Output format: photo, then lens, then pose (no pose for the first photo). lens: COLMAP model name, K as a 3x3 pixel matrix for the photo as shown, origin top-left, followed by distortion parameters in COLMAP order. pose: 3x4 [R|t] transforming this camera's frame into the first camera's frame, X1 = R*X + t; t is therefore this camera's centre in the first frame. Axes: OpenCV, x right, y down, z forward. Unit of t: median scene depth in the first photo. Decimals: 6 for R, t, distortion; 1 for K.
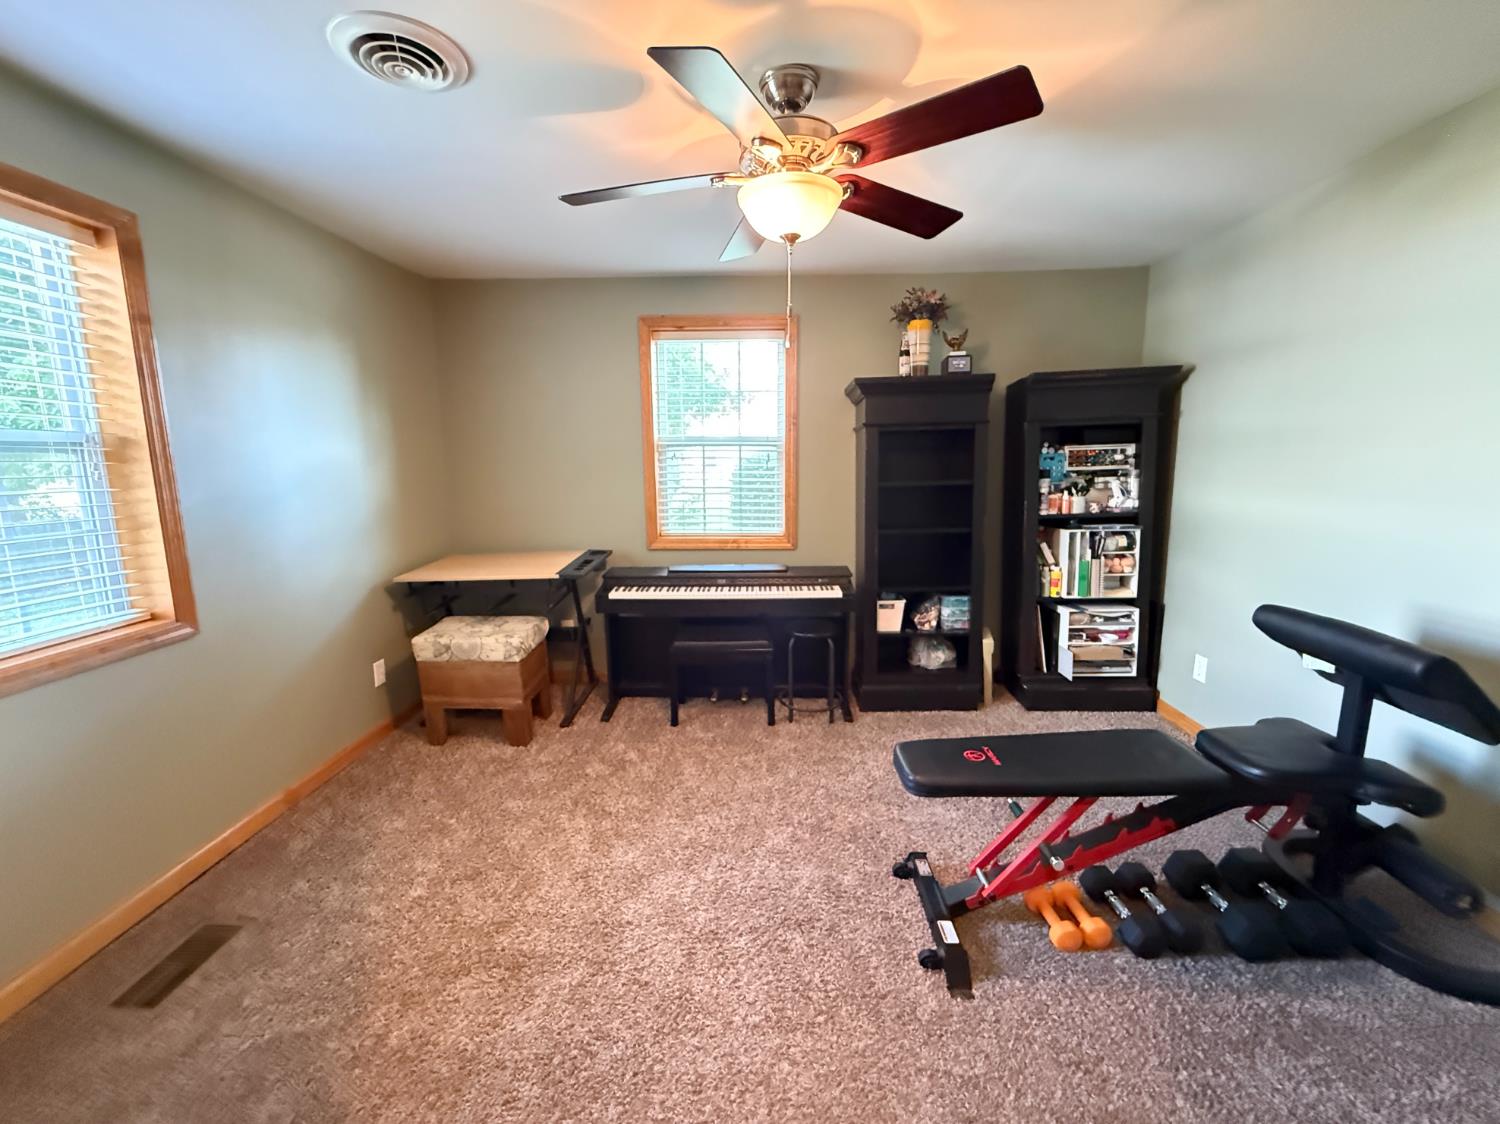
lens RADIAL K [[590.1, 0, 756.4], [0, 590.1, 552.9], [0, 0, 1]] dist [0.001768, 0.000367]
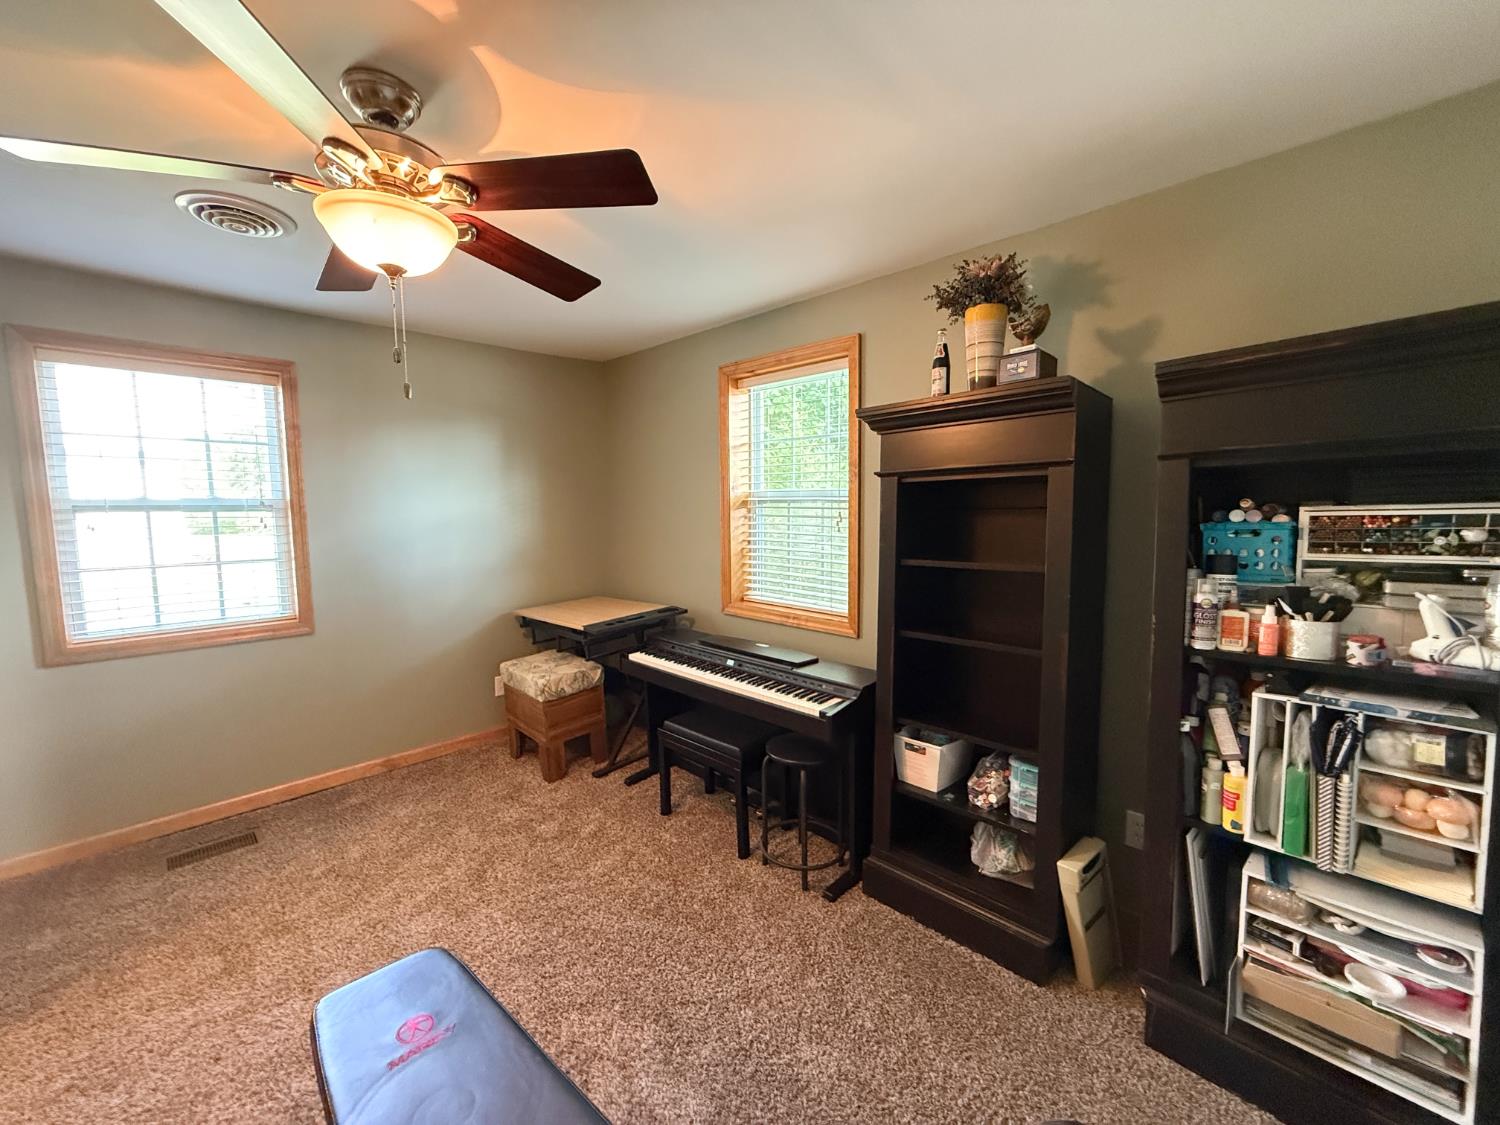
lens RADIAL K [[590.1, 0, 751.8], [0, 590.1, 560.0], [0, 0, 1]] dist [0.001768, 0.000367]
pose [[0.735324, 0.067645, -0.674332, 0.536067], [-0.111192, 0.993565, -0.021580, -0.085442], [0.668532, 0.090849, 0.738113, 0.394965]]
